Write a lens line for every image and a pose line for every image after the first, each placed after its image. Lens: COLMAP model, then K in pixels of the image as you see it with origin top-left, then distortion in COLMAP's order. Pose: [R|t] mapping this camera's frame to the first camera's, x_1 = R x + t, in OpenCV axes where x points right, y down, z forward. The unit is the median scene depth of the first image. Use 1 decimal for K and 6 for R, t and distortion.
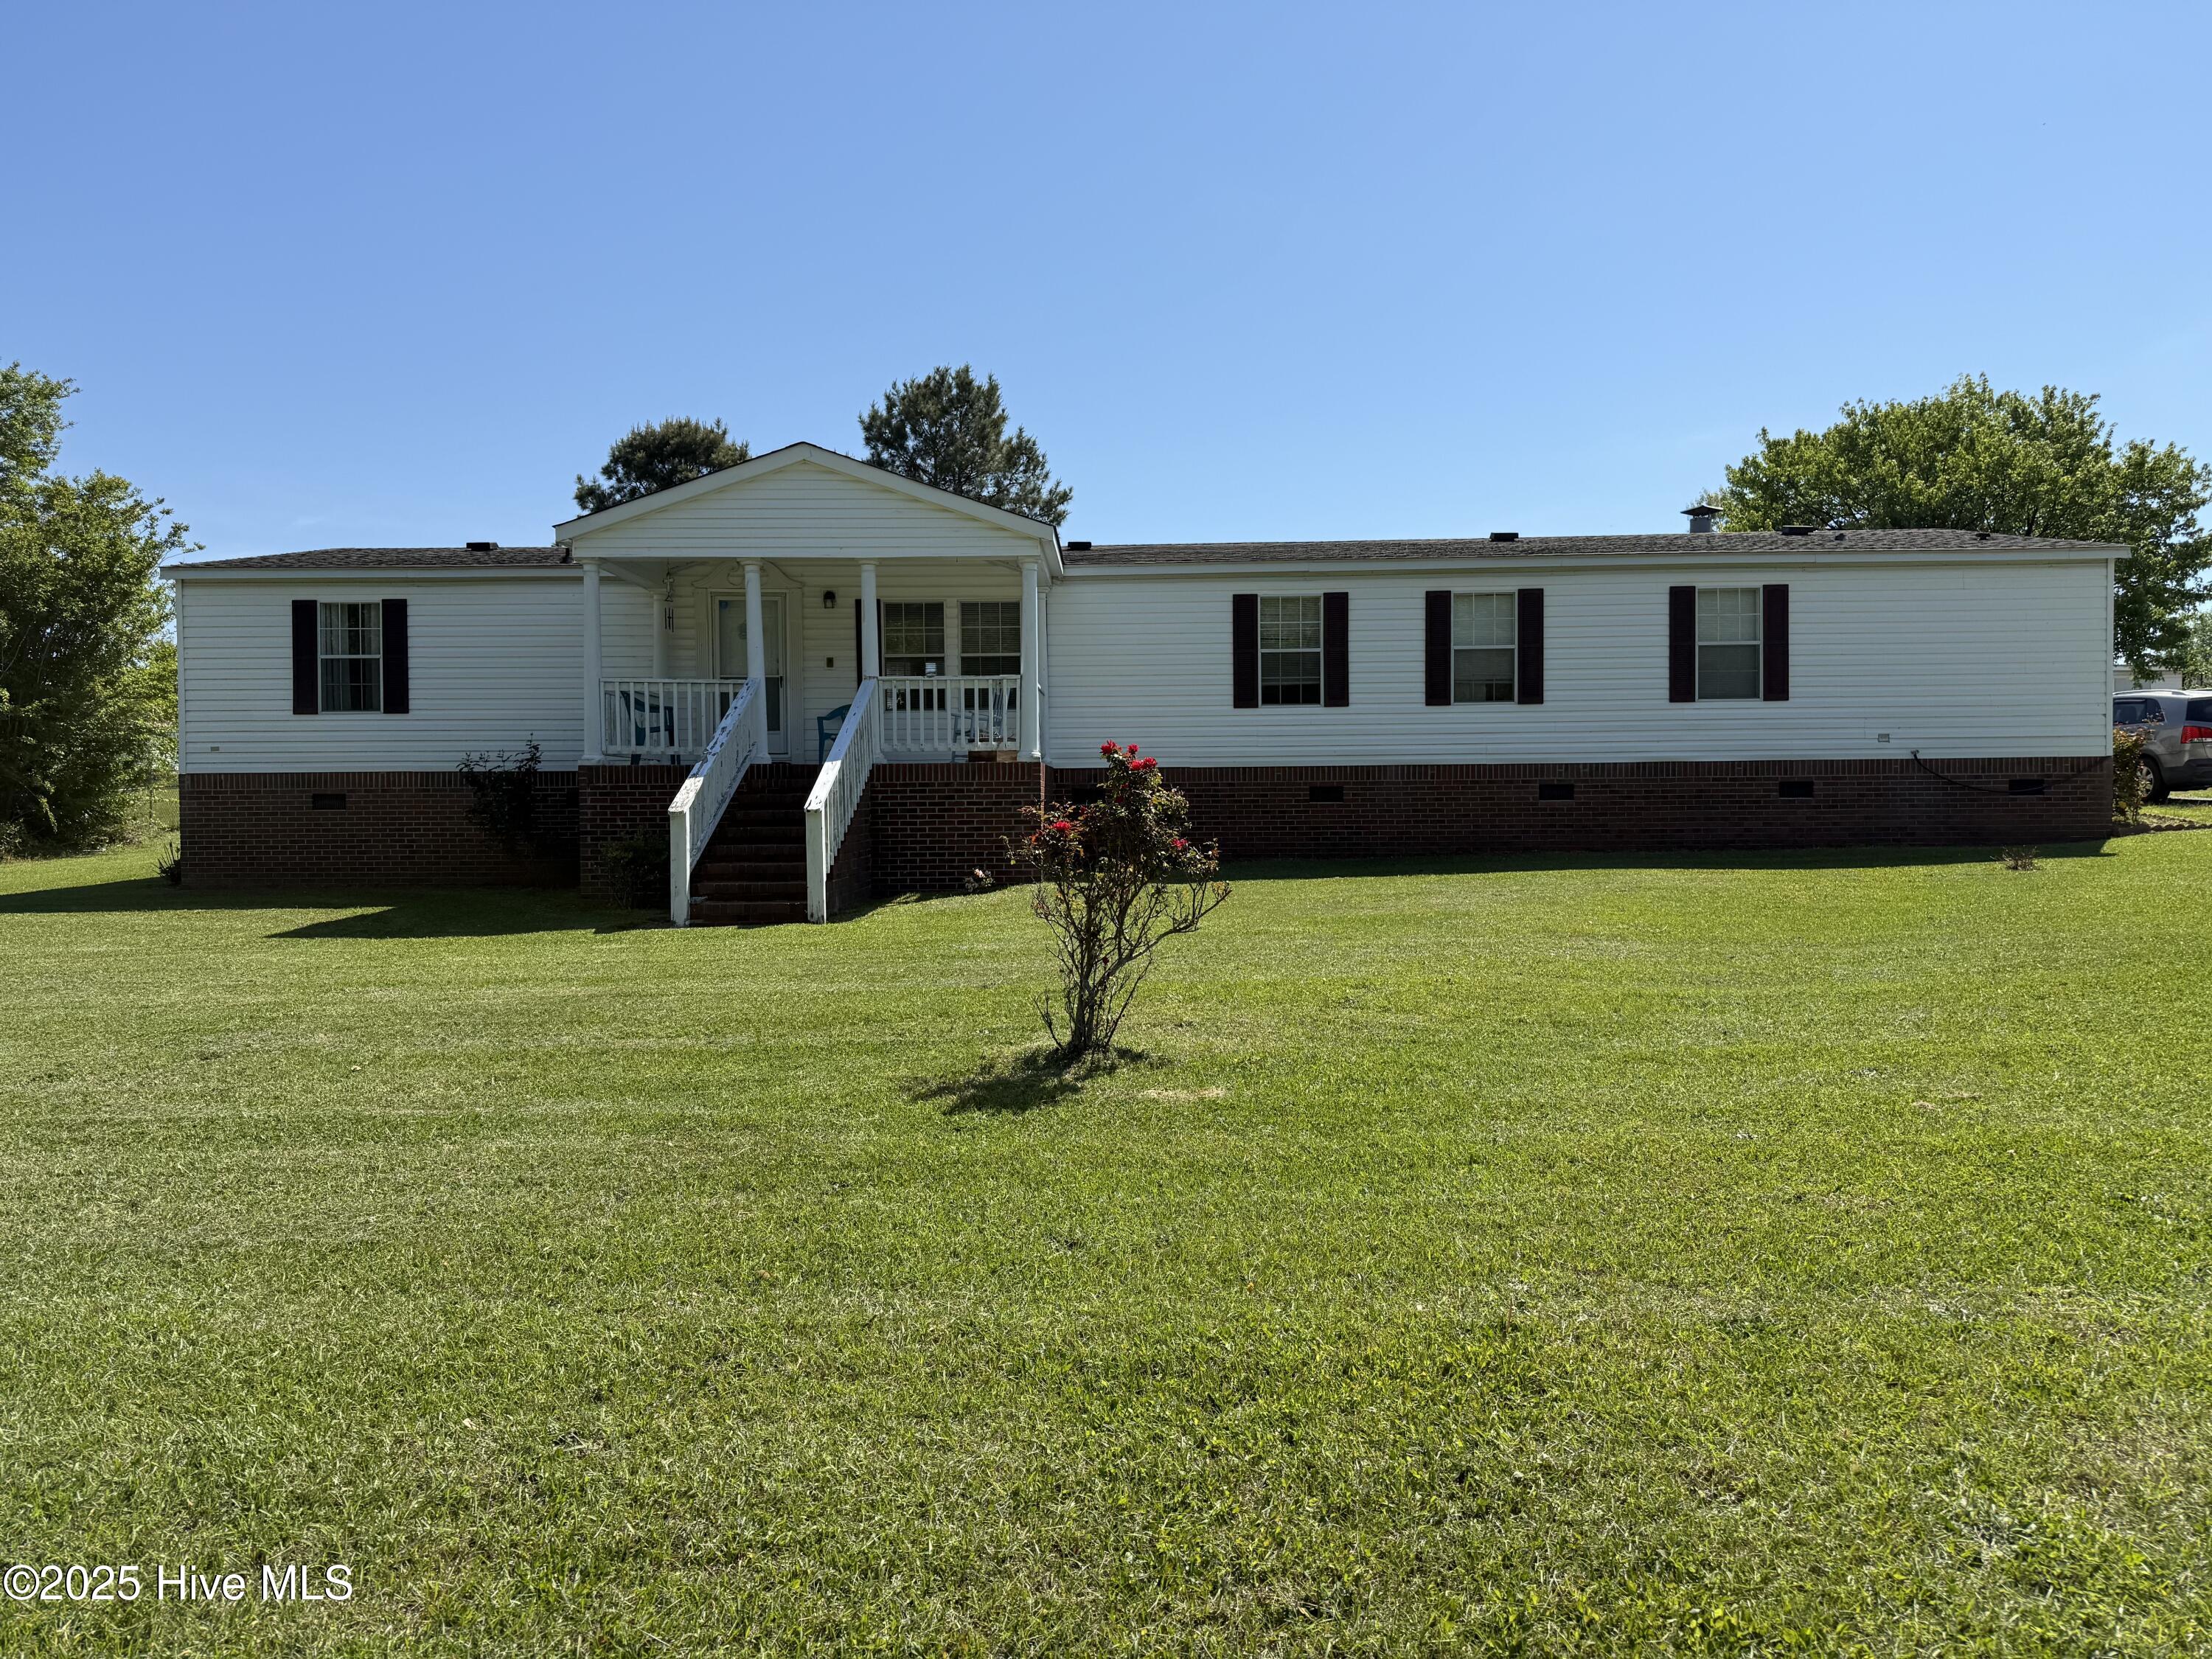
lens RADIAL K [[1530.9, 0, 1106.0], [0, 1530.9, 829.5], [0, 0, 1]] dist [0.131435, -0.167781]
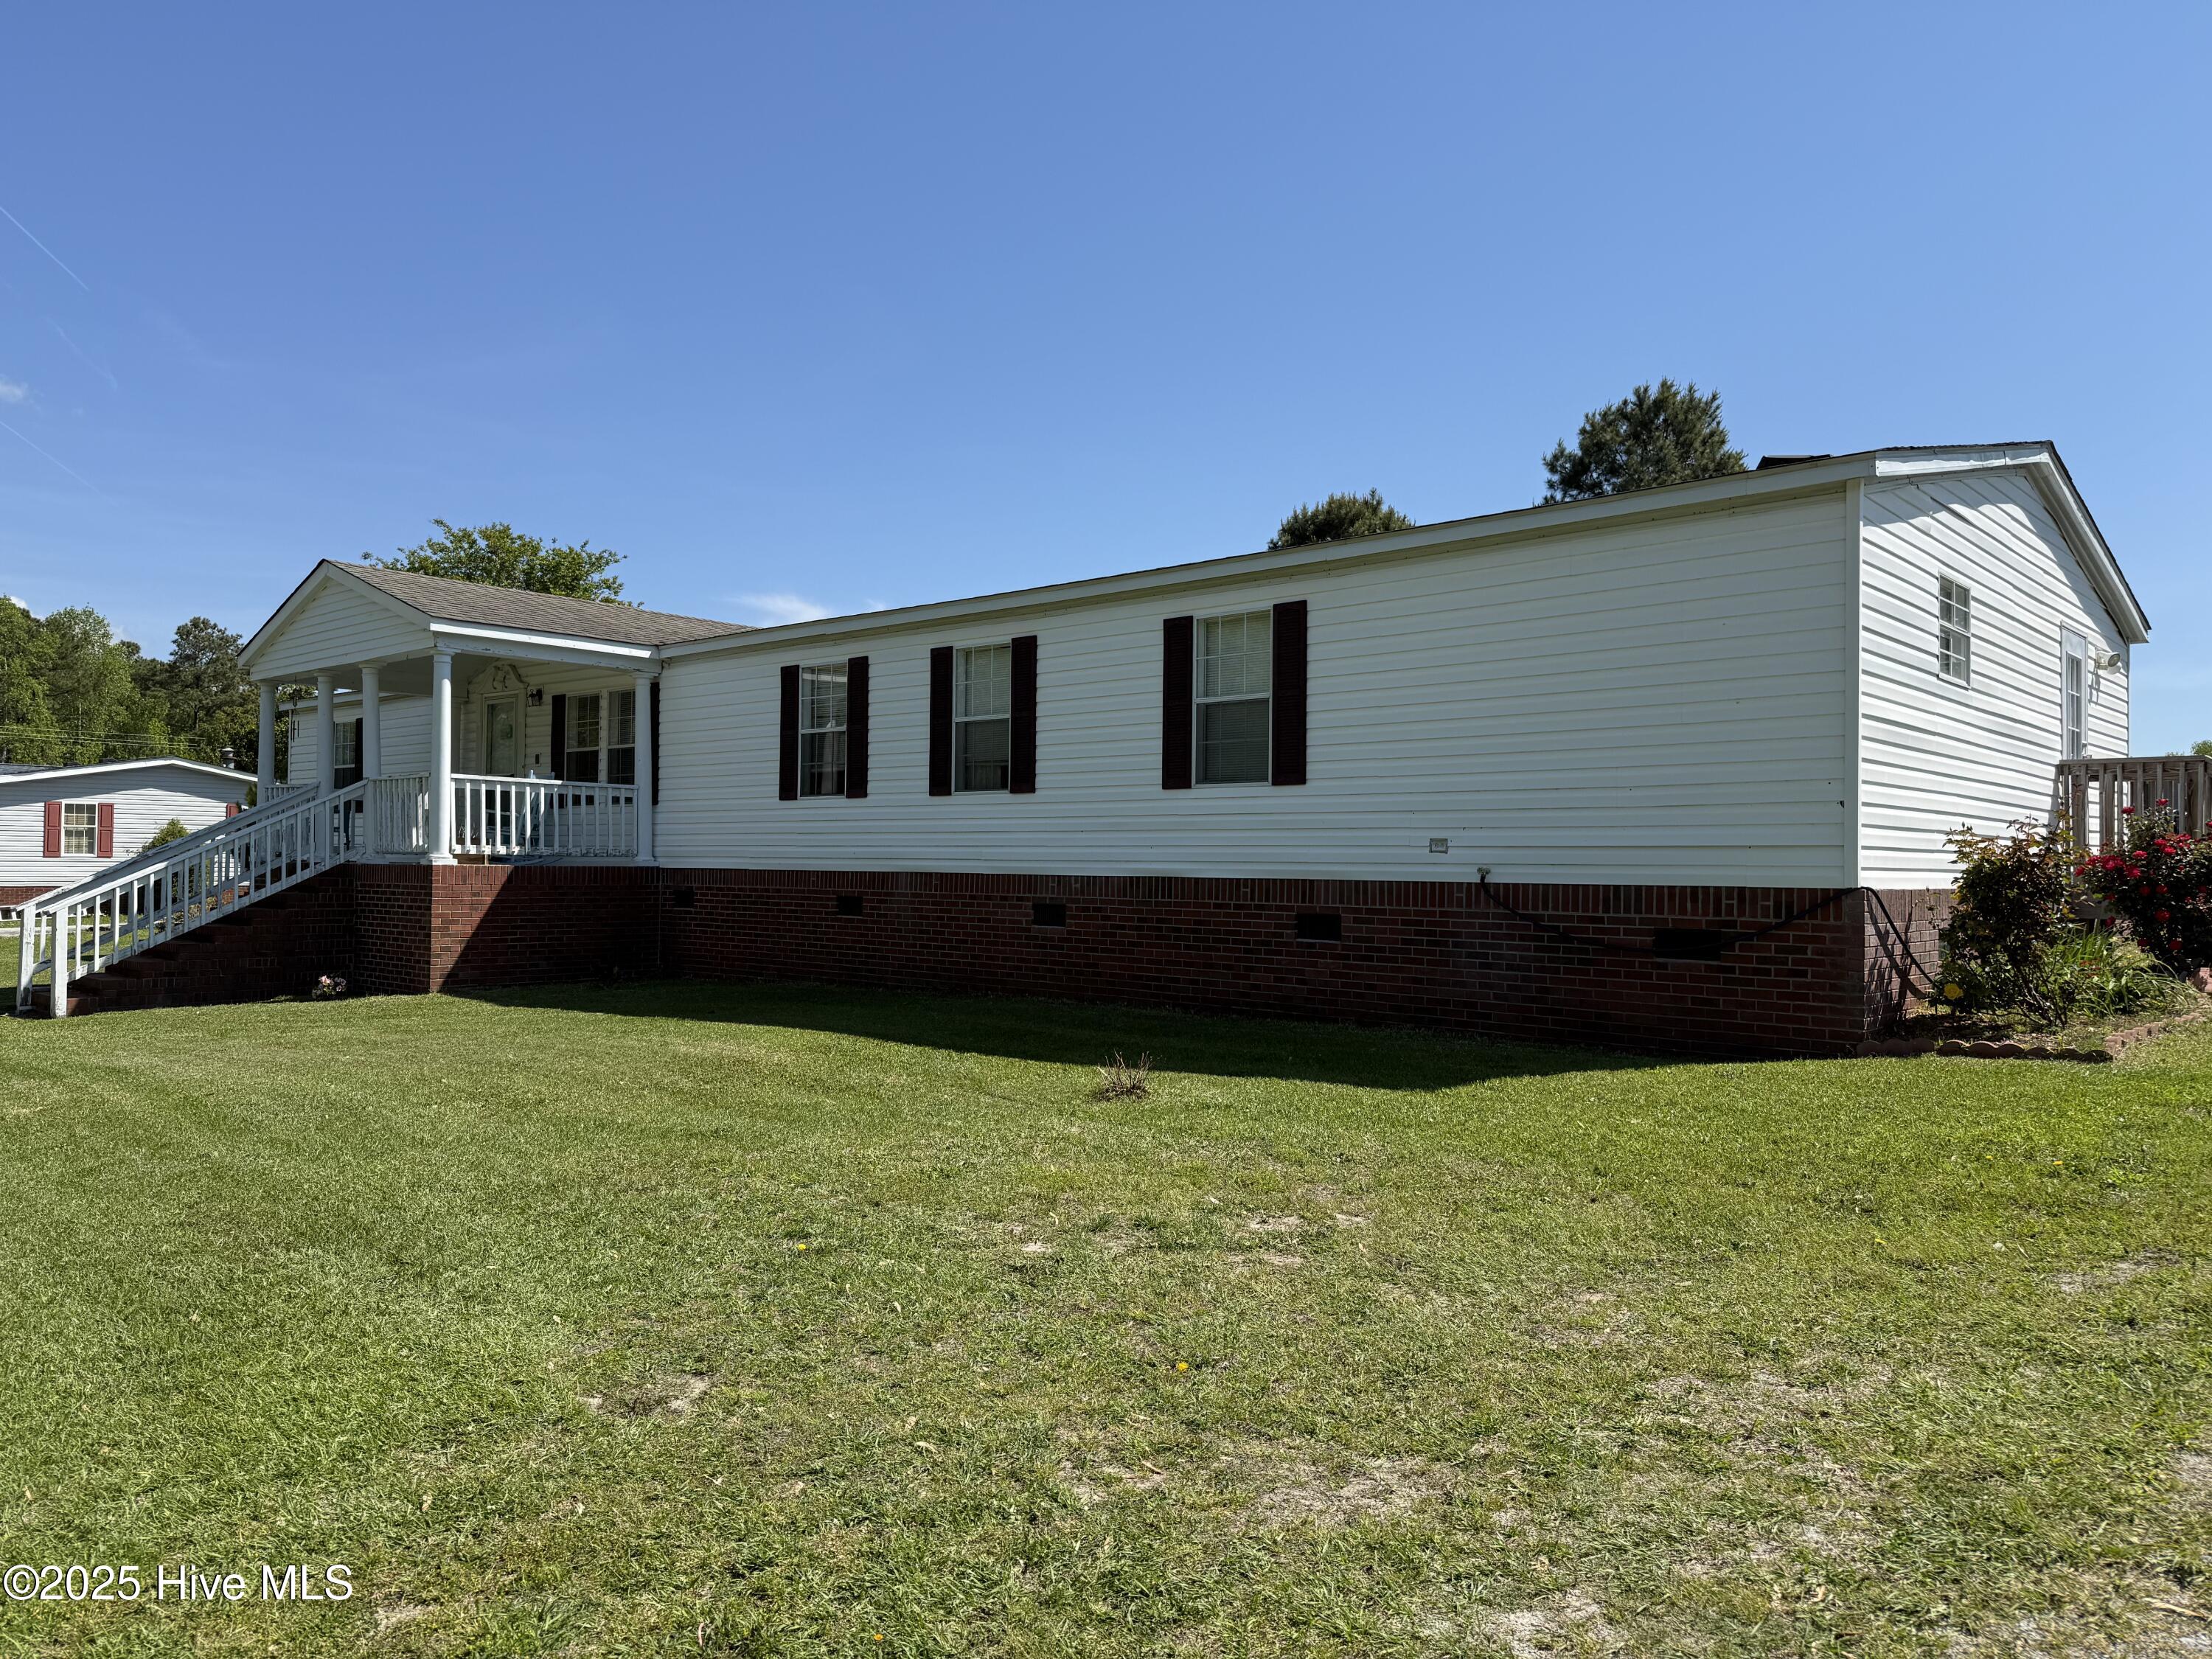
lens RADIAL K [[1530.9, 0, 1106.0], [0, 1530.9, 829.5], [0, 0, 1]] dist [0.131435, -0.167781]
pose [[0.746755, 0.002981, -0.665092, 0.786422], [-0.030706, 0.999078, -0.029998, -0.043310], [0.664390, 0.042824, 0.746159, 0.485499]]
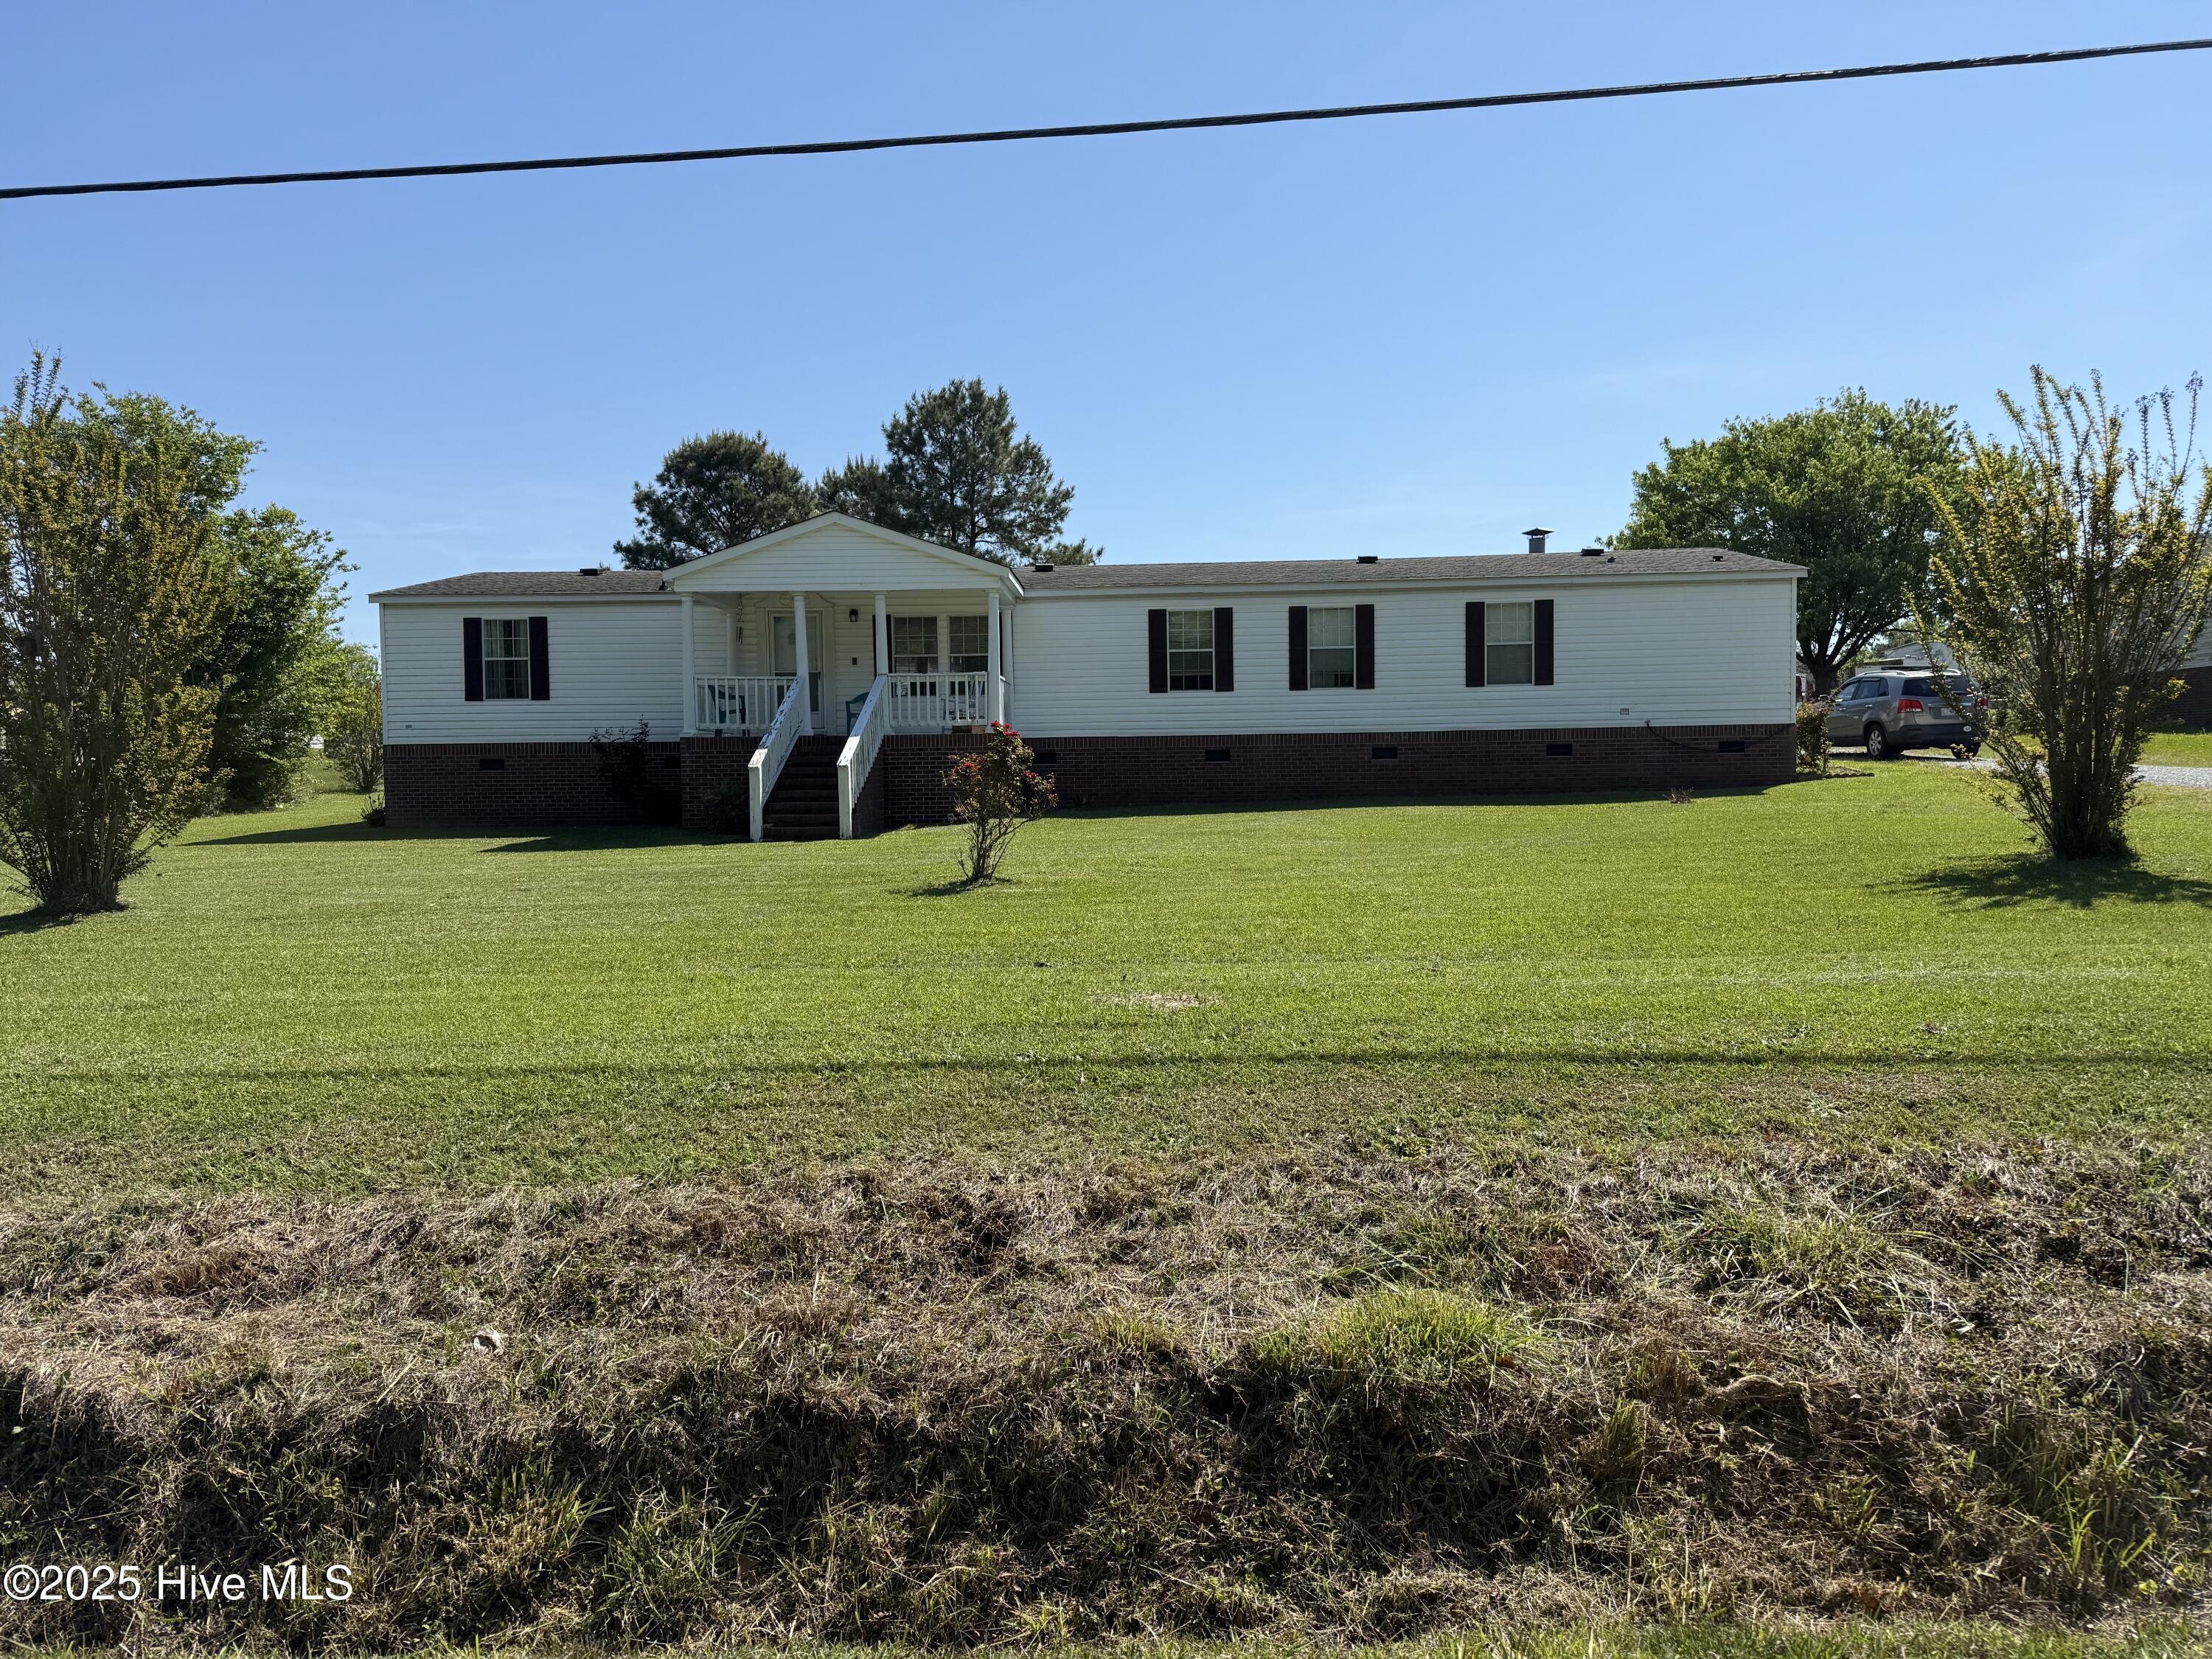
lens RADIAL K [[1530.9, 0, 1106.0], [0, 1530.9, 829.5], [0, 0, 1]] dist [0.131435, -0.167781]
pose [[0.999778, -0.004881, -0.020502, 0.071912], [0.005258, 0.999817, 0.018380, 0.017211], [0.020408, -0.018484, 0.999621, -0.367333]]
